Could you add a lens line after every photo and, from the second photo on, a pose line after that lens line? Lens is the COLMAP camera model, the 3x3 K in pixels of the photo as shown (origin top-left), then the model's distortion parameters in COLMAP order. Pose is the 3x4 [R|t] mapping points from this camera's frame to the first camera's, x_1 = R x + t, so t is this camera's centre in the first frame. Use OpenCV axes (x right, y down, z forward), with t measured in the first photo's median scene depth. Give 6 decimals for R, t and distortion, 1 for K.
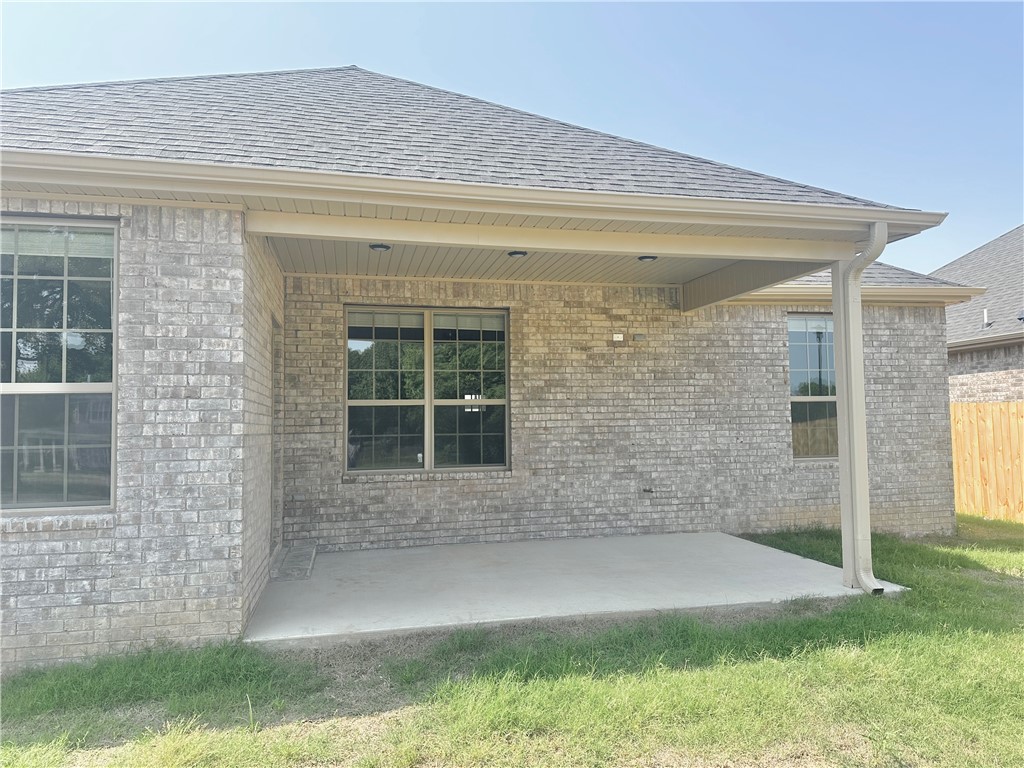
lens RADIAL K [[706.5, 0, 512.0], [0, 706.5, 384.0], [0, 0, 1]] dist [0.133853, -0.190011]
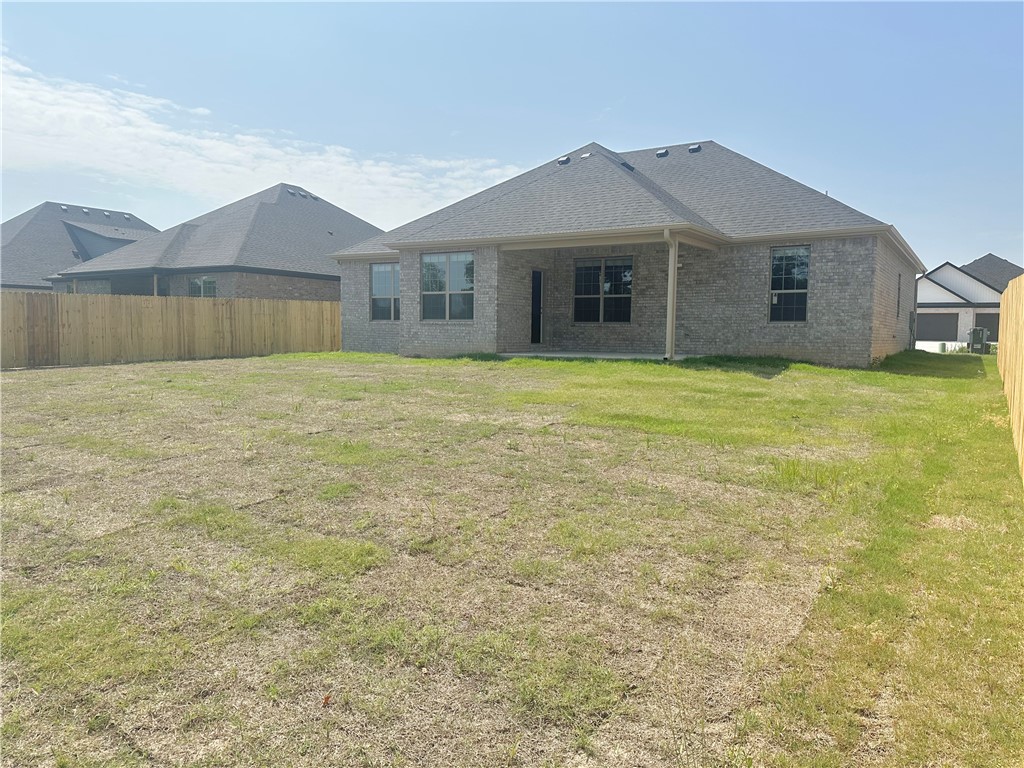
lens RADIAL K [[706.5, 0, 512.0], [0, 706.5, 384.0], [0, 0, 1]] dist [0.133853, -0.190011]
pose [[0.697215, 0.079704, -0.712417, 1.447379], [0.018562, 0.991459, 0.129089, 0.004485], [0.716621, -0.103227, 0.689781, -0.977368]]
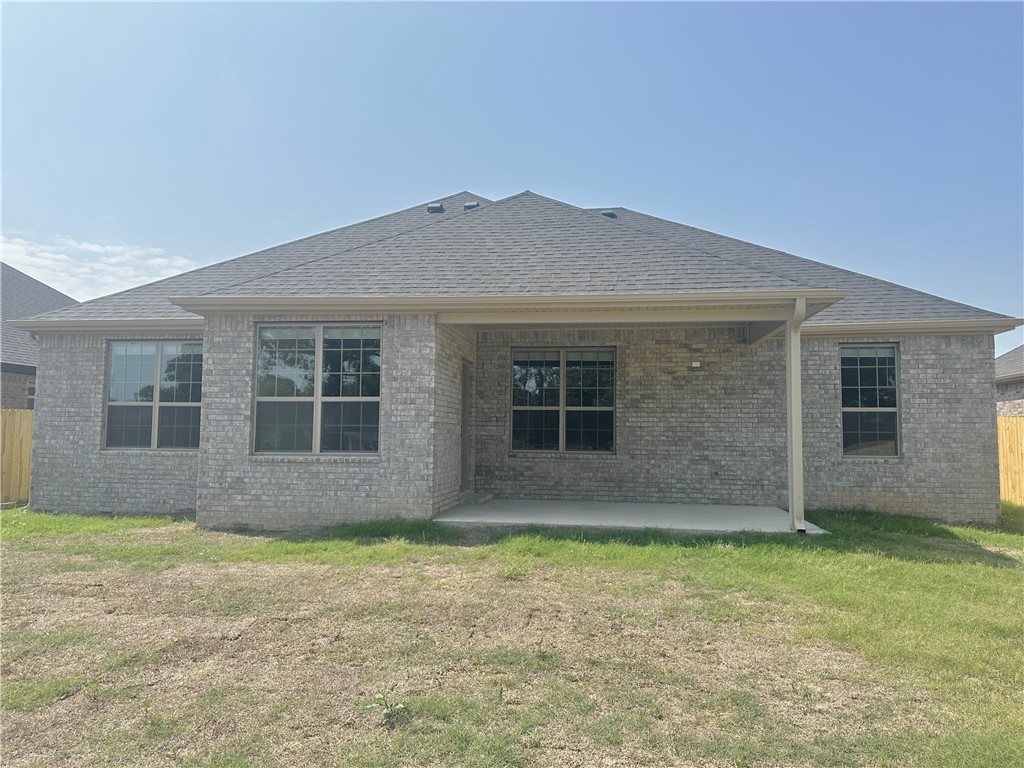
lens RADIAL K [[706.5, 0, 512.0], [0, 706.5, 384.0], [0, 0, 1]] dist [0.133853, -0.190011]
pose [[0.933130, -0.000621, -0.359538, 0.329529], [-0.003386, 0.999939, -0.010515, -0.010710], [0.359522, 0.011029, 0.933071, -0.477986]]
